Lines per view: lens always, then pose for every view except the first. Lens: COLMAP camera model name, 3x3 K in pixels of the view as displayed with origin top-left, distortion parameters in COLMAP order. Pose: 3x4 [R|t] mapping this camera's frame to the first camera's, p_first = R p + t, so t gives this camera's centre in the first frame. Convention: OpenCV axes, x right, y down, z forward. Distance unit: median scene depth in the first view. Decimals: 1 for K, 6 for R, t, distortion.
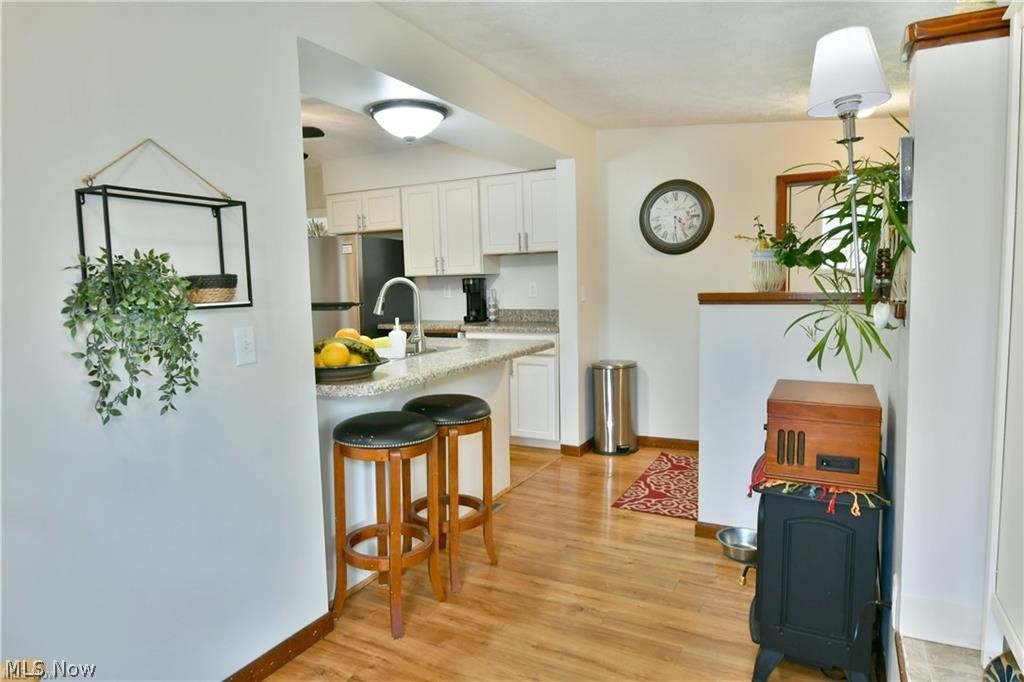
lens RADIAL K [[628.3, 0, 509.7], [0, 628.3, 342.0], [0, 0, 1]] dist [-0.013594, -0.004570]
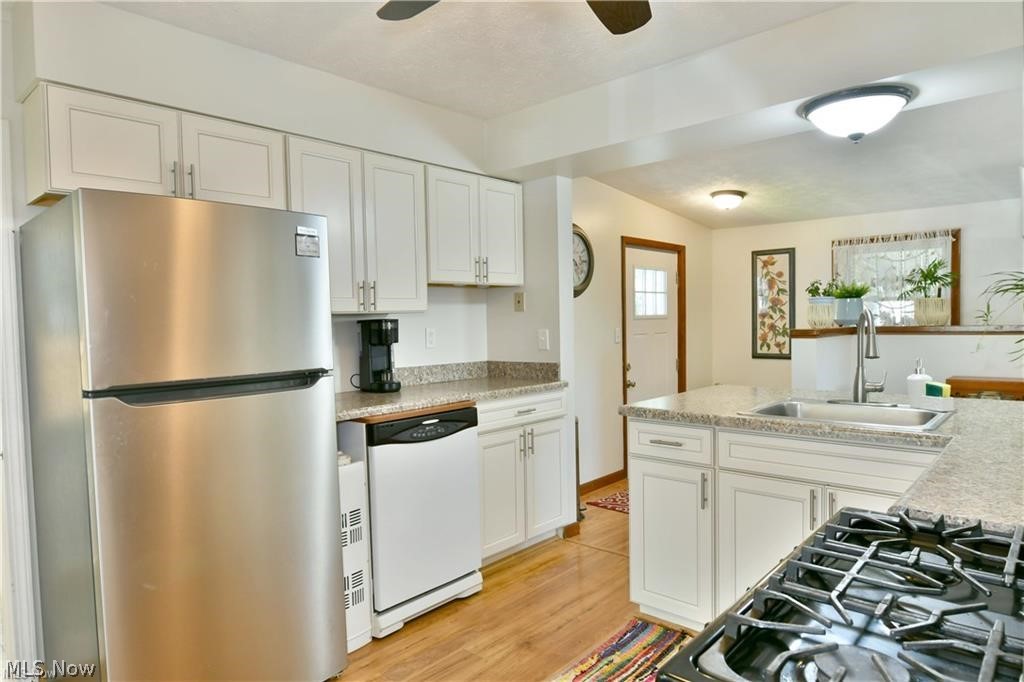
lens RADIAL K [[628.3, 0, 509.7], [0, 628.3, 342.0], [0, 0, 1]] dist [-0.013594, -0.004570]
pose [[0.256020, -0.016193, 0.966536, -0.673803], [0.107770, 0.994105, -0.011892, -0.065850], [-0.960645, 0.107209, 0.256255, 0.804165]]
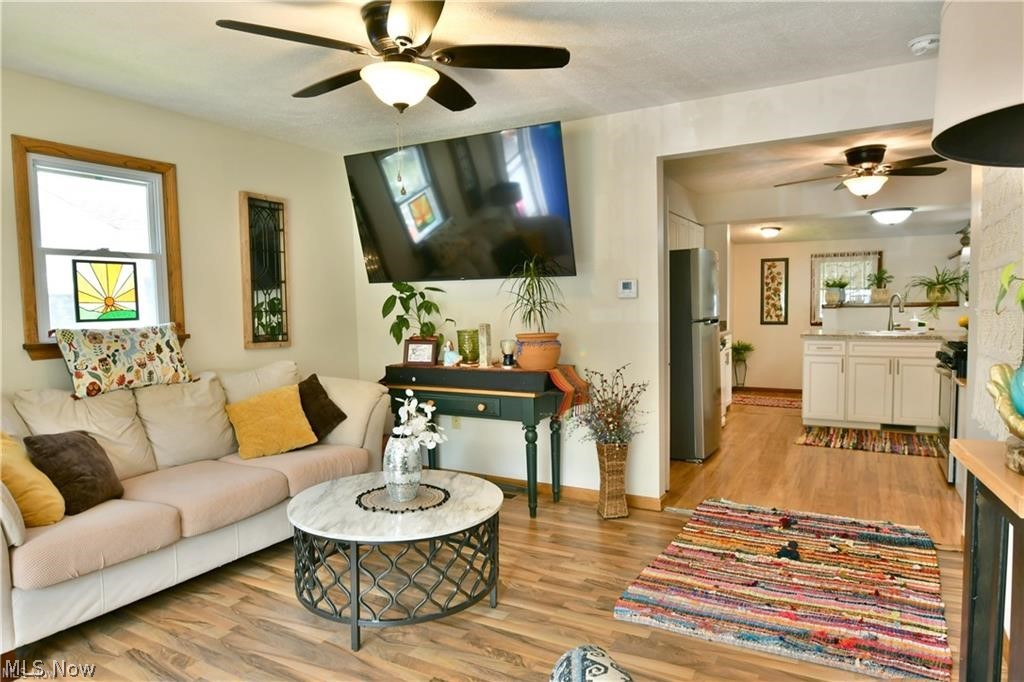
lens RADIAL K [[628.3, 0, 509.7], [0, 628.3, 342.0], [0, 0, 1]] dist [-0.013594, -0.004570]
pose [[0.040152, -0.037902, 0.998474, -1.417795], [0.114900, 0.992827, 0.033067, -0.100863], [-0.992565, 0.113397, 0.044219, 1.388949]]
